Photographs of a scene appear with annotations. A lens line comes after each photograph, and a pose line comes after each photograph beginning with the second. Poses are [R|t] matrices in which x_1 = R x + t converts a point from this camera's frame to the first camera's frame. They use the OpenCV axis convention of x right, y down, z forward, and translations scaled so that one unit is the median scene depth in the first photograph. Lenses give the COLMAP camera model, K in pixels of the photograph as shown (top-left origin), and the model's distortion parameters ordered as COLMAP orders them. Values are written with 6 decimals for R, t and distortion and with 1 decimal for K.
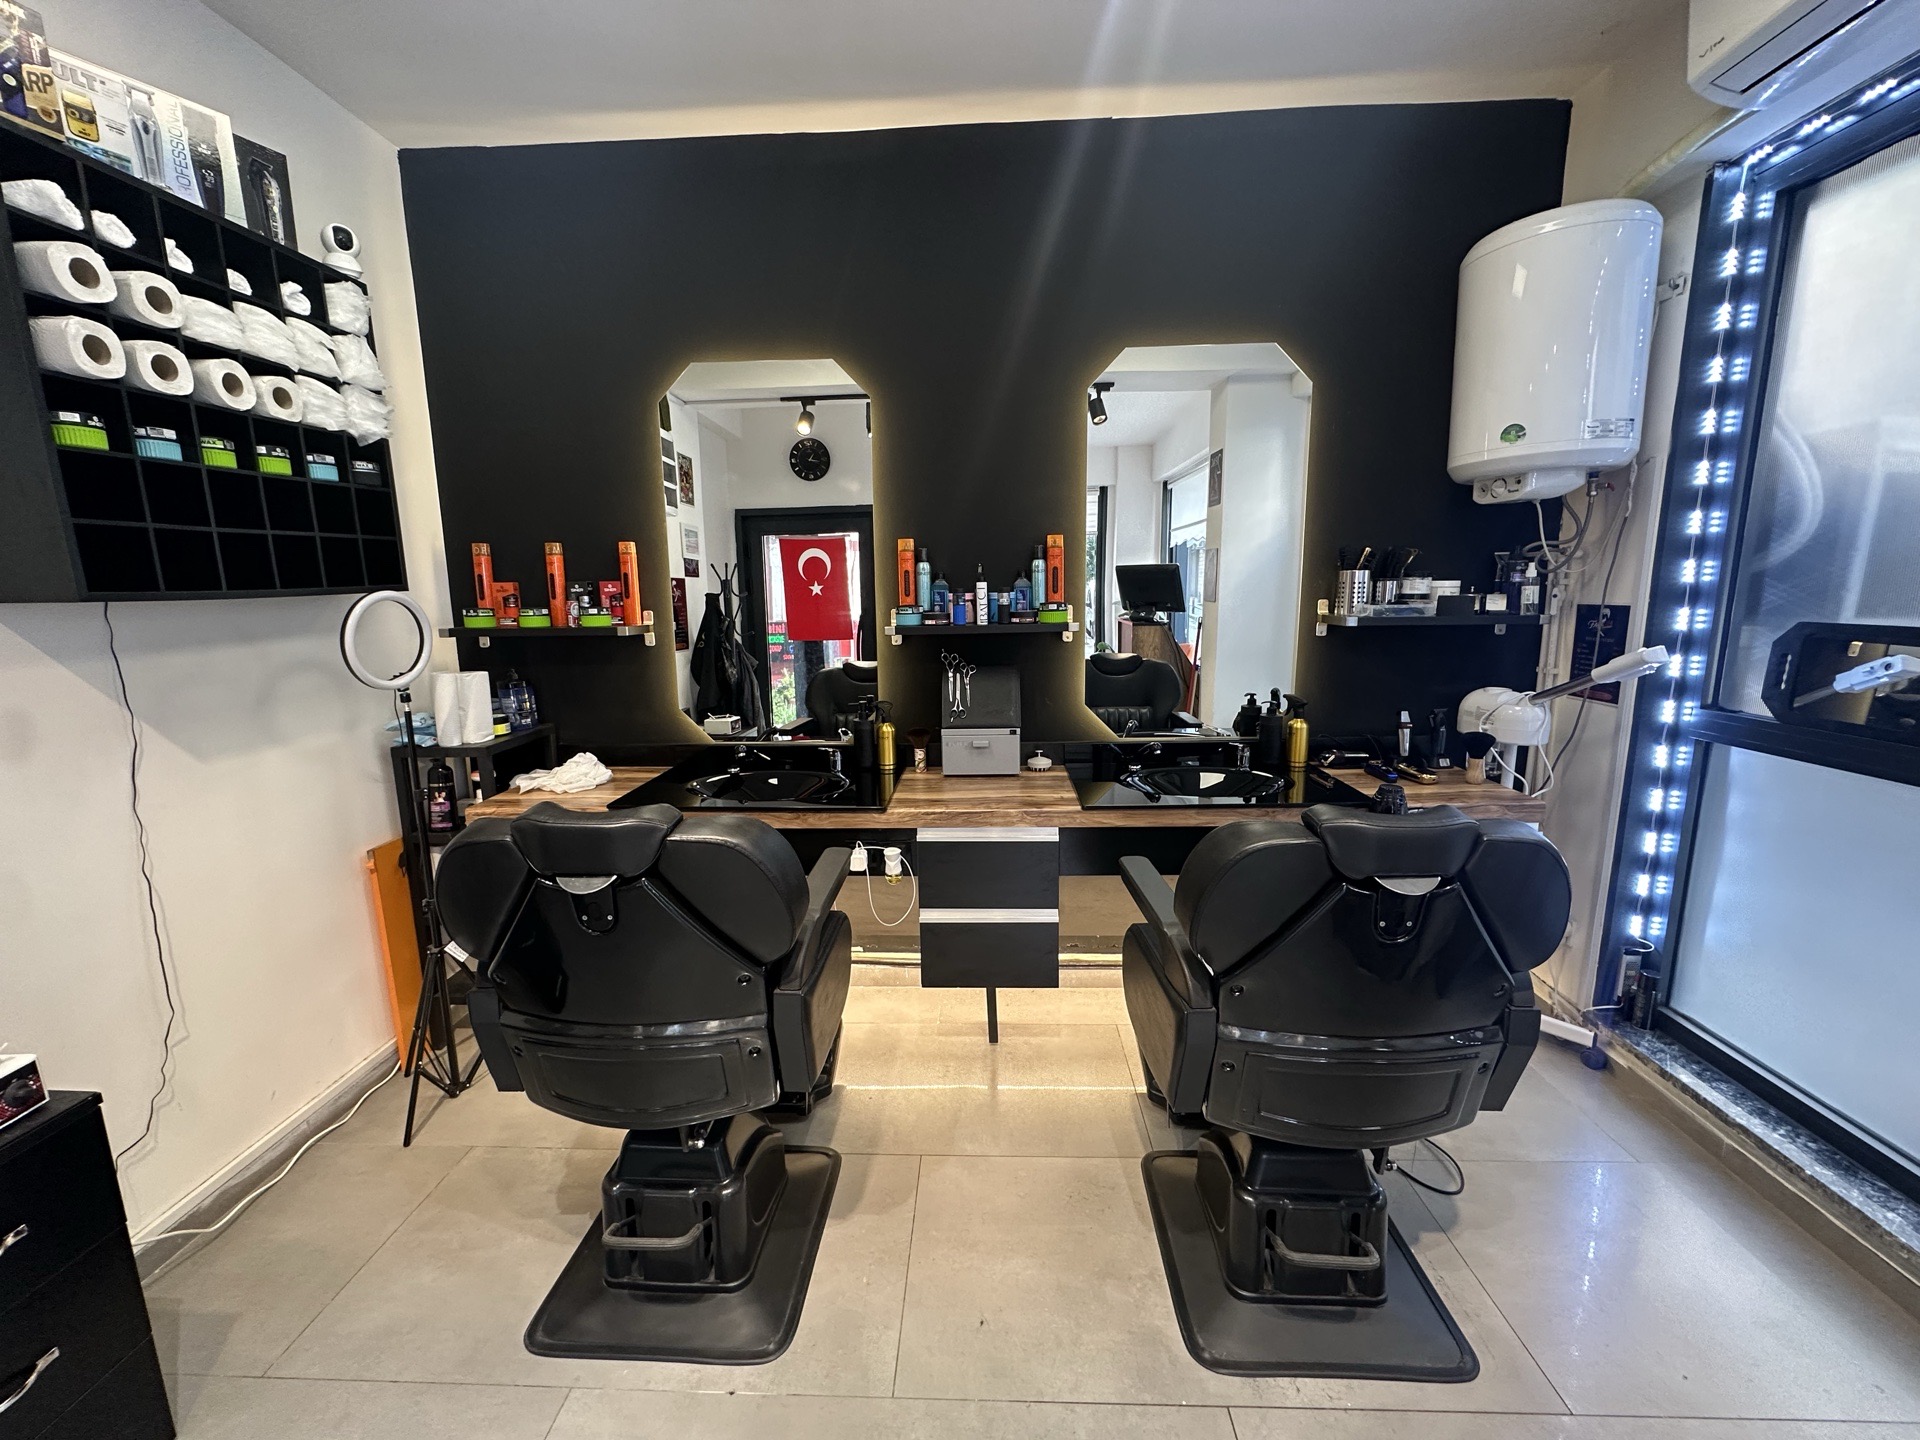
lens RADIAL K [[770.6, 0, 965.7], [0, 770.6, 716.0], [0, 0, 1]] dist [-0.003152, -0.000312]
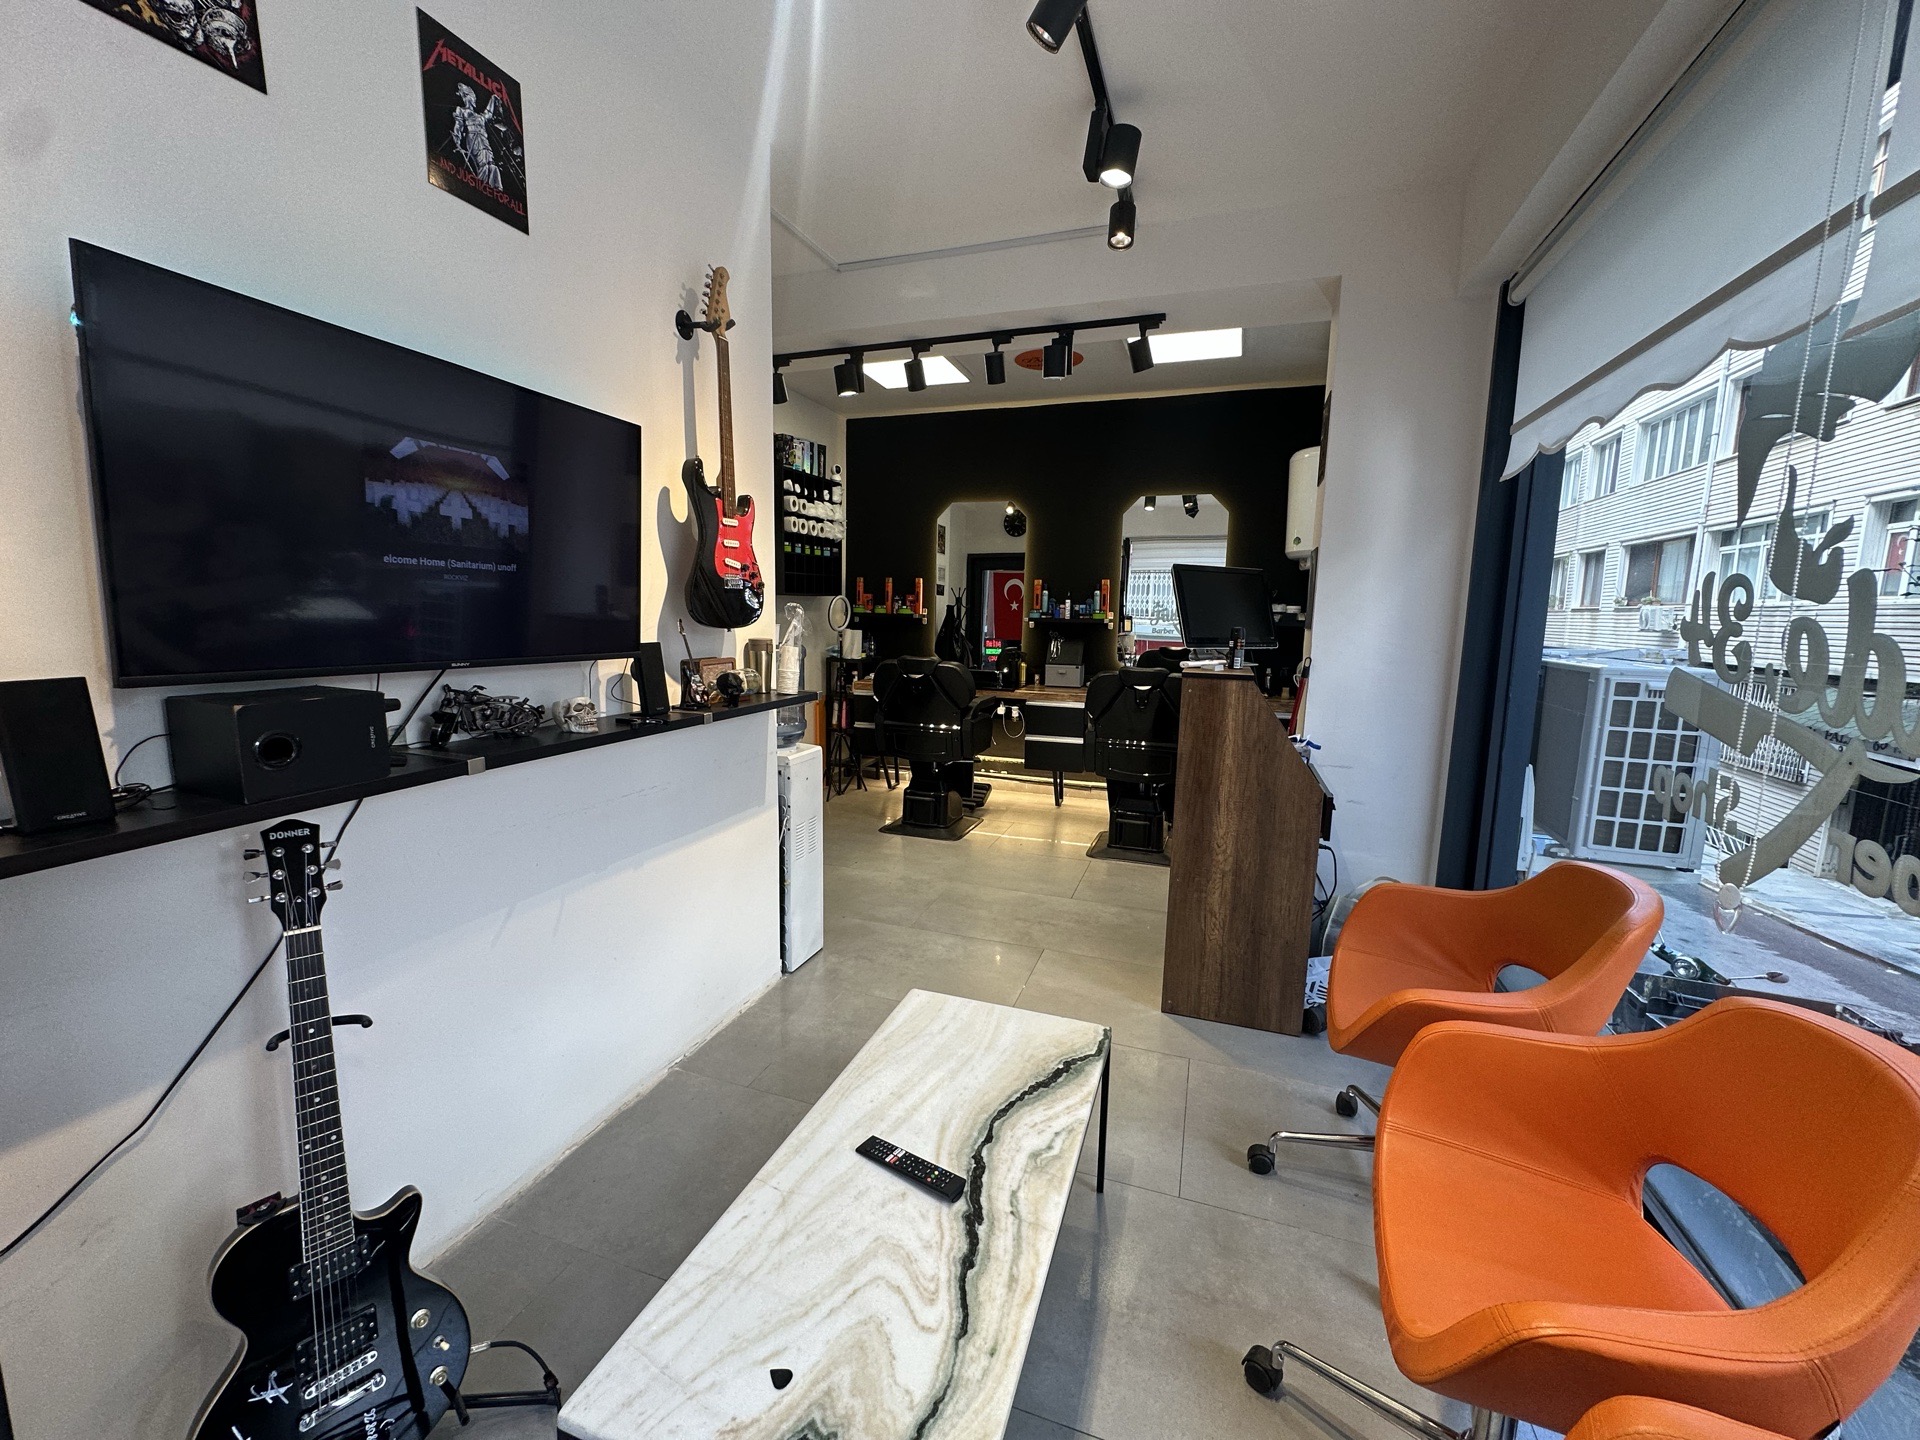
lens RADIAL K [[770.6, 0, 958.5], [0, 770.6, 716.9], [0, 0, 1]] dist [-0.003152, -0.000312]
pose [[0.955636, 0.073551, -0.285218, 0.396779], [-0.082681, 0.996374, -0.020087, 0.247436], [0.282706, 0.042778, 0.958252, -1.275838]]
